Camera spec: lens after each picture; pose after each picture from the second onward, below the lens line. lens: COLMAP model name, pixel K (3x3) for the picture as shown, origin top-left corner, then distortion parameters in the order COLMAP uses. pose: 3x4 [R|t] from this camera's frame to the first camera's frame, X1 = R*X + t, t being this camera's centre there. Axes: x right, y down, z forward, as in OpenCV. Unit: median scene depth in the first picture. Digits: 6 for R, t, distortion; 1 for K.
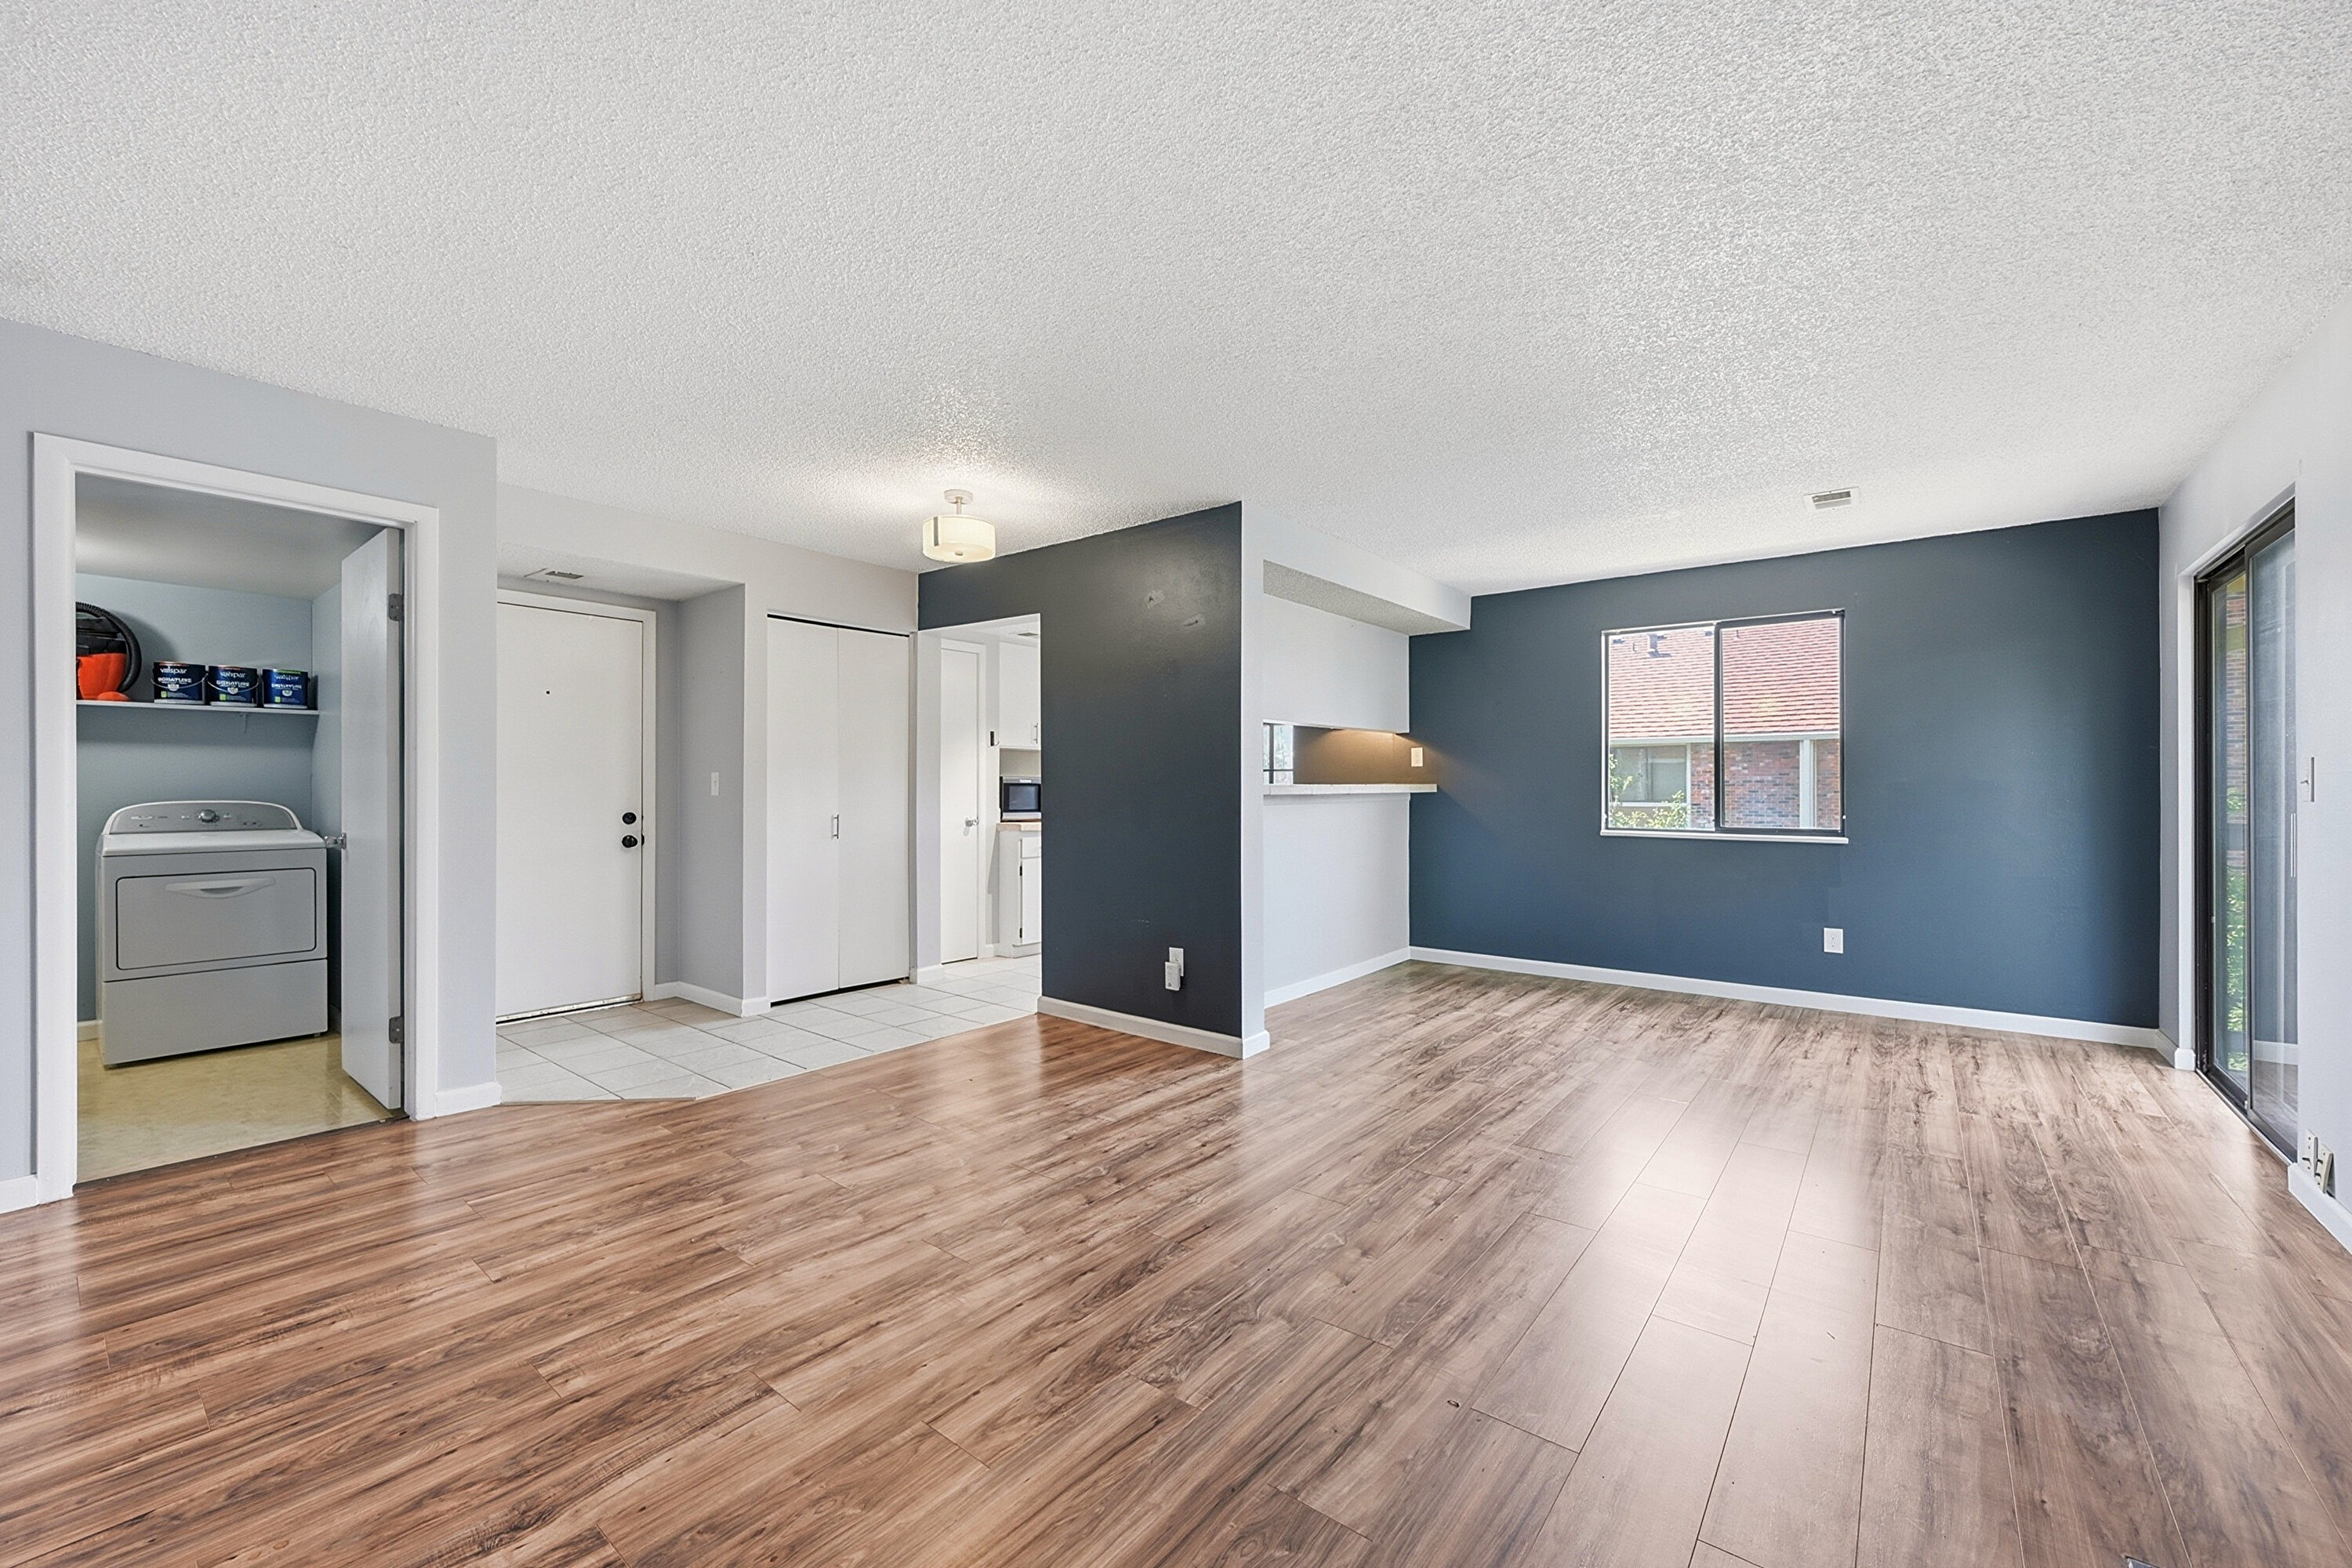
lens RADIAL K [[944.9, 0, 1176.9], [0, 944.9, 789.8], [0, 0, 1]] dist [-0.001540, -0.000128]
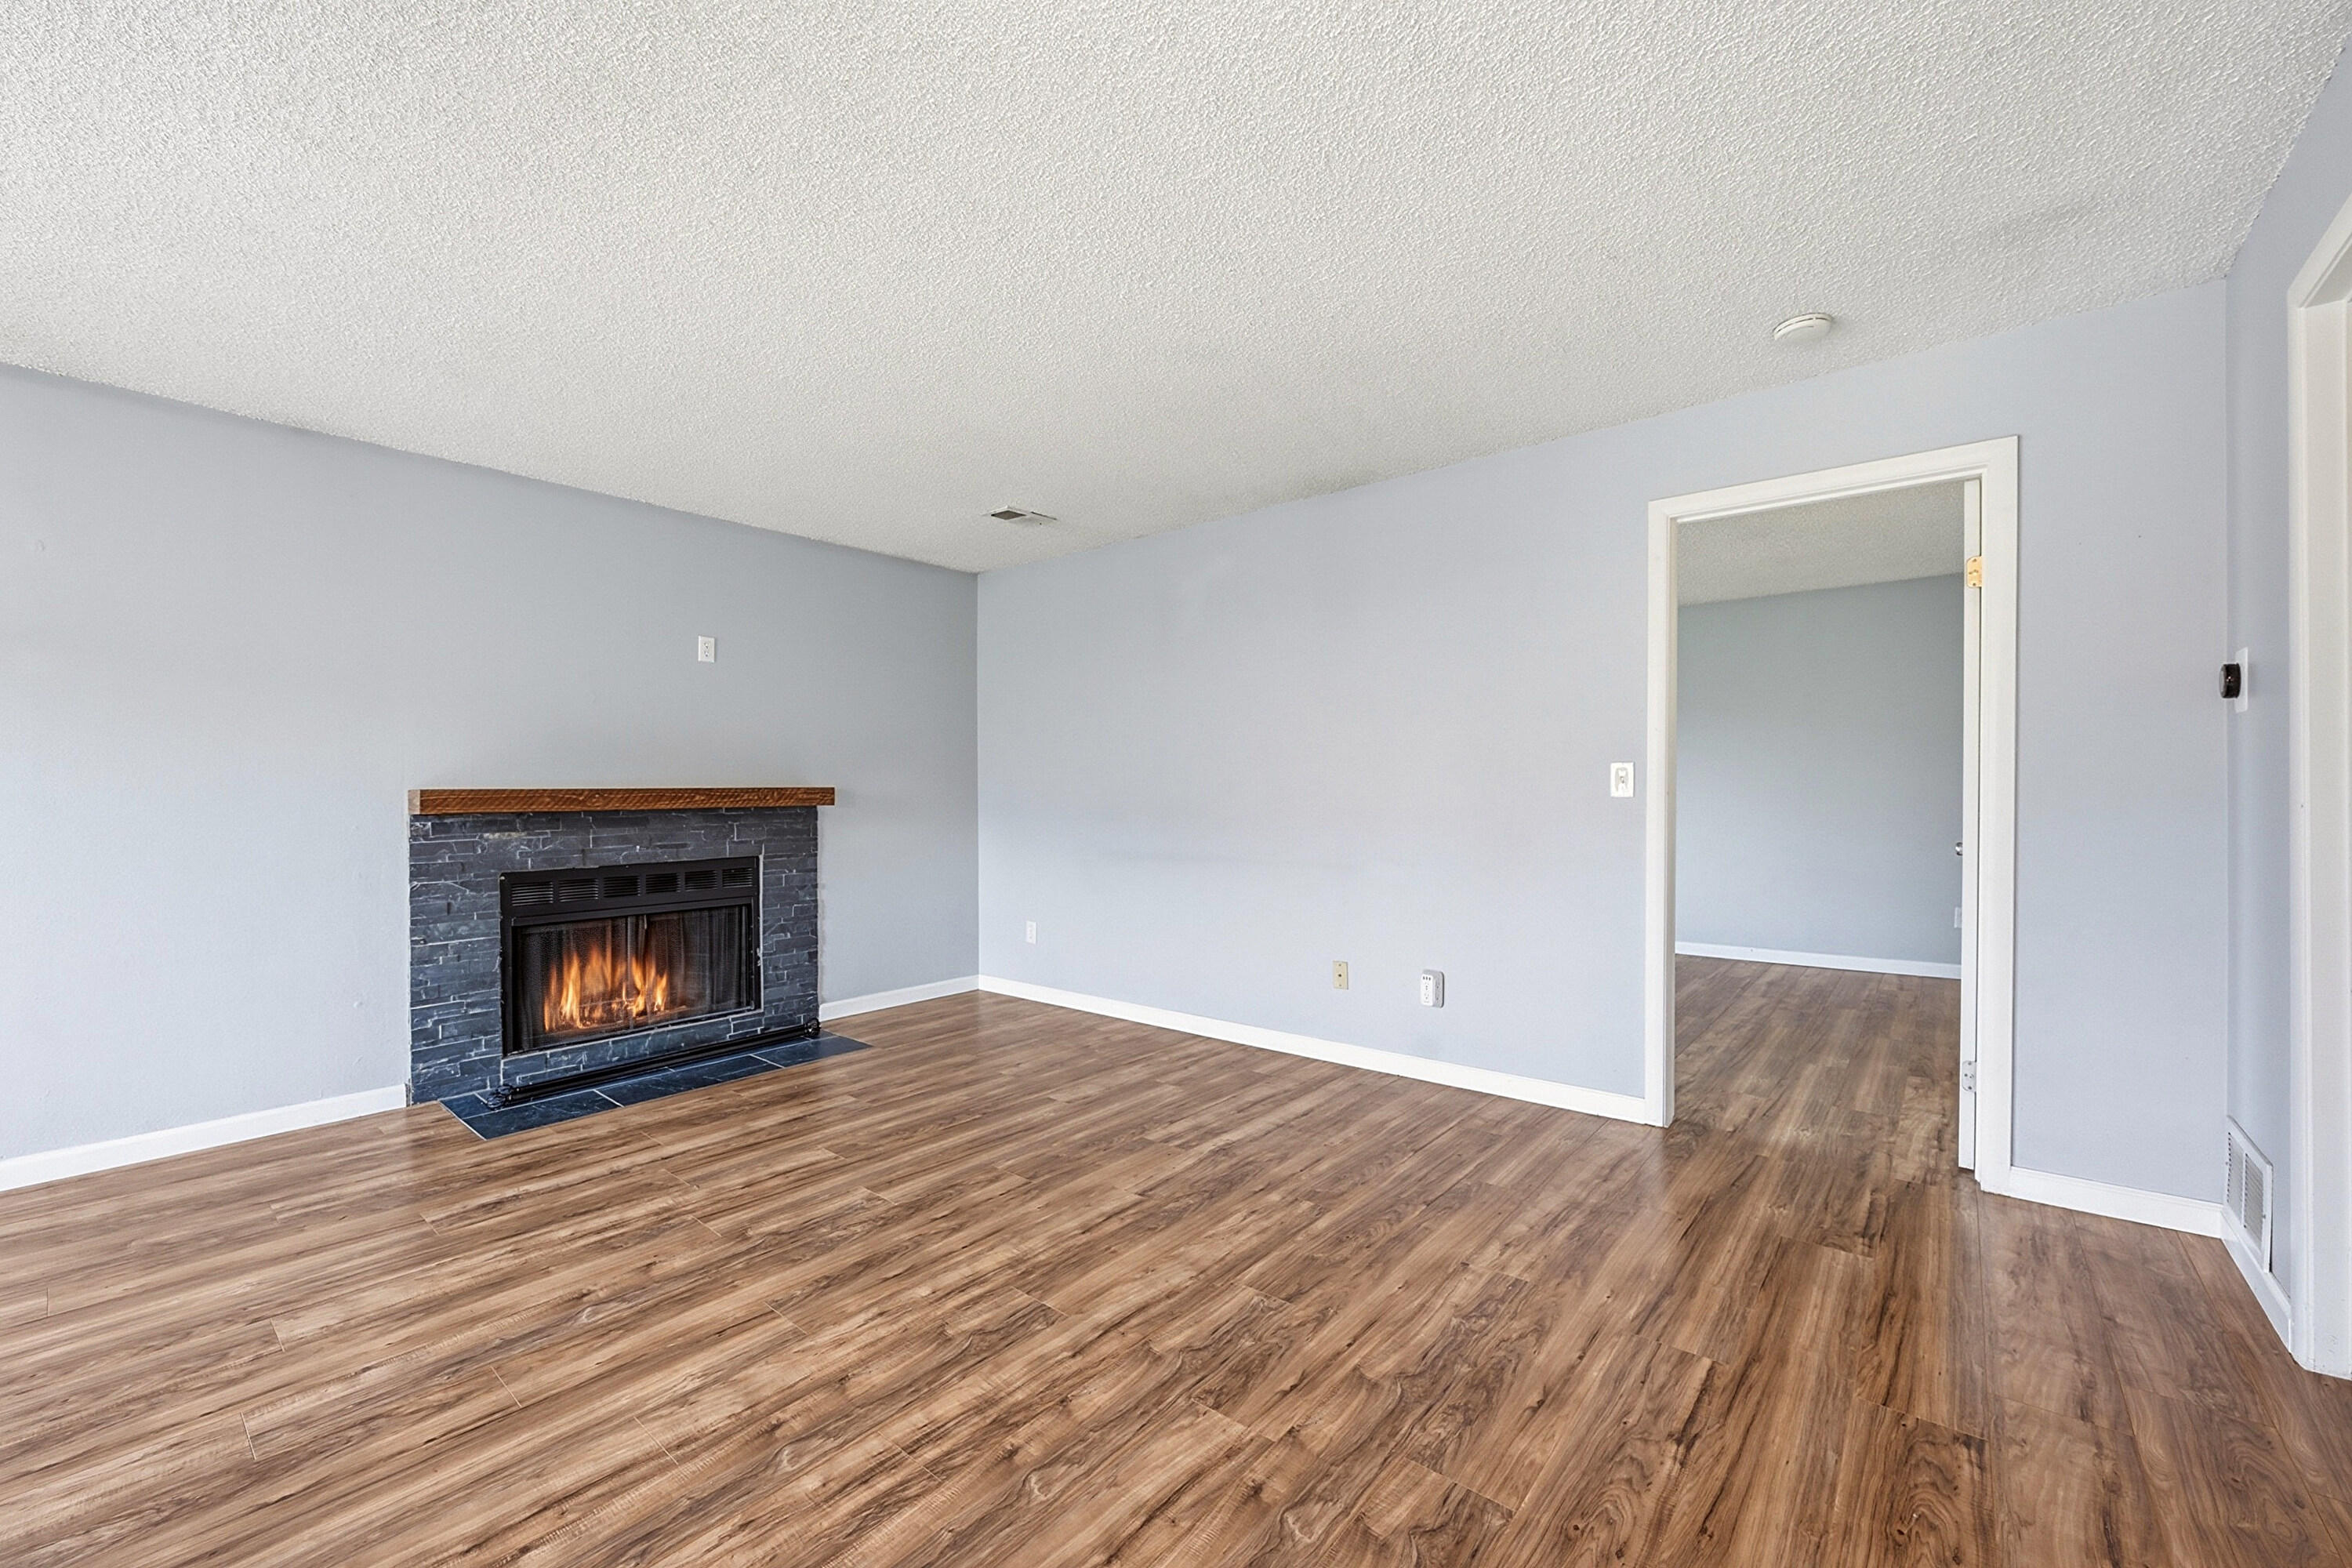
lens RADIAL K [[944.9, 0, 1174.8], [0, 944.9, 791.9], [0, 0, 1]] dist [-0.001540, -0.000128]
pose [[-0.999762, 0.005579, 0.021072, -0.425059], [0.005520, 0.999981, -0.002869, 0.004989], [-0.021088, -0.002752, -0.999774, 2.030363]]
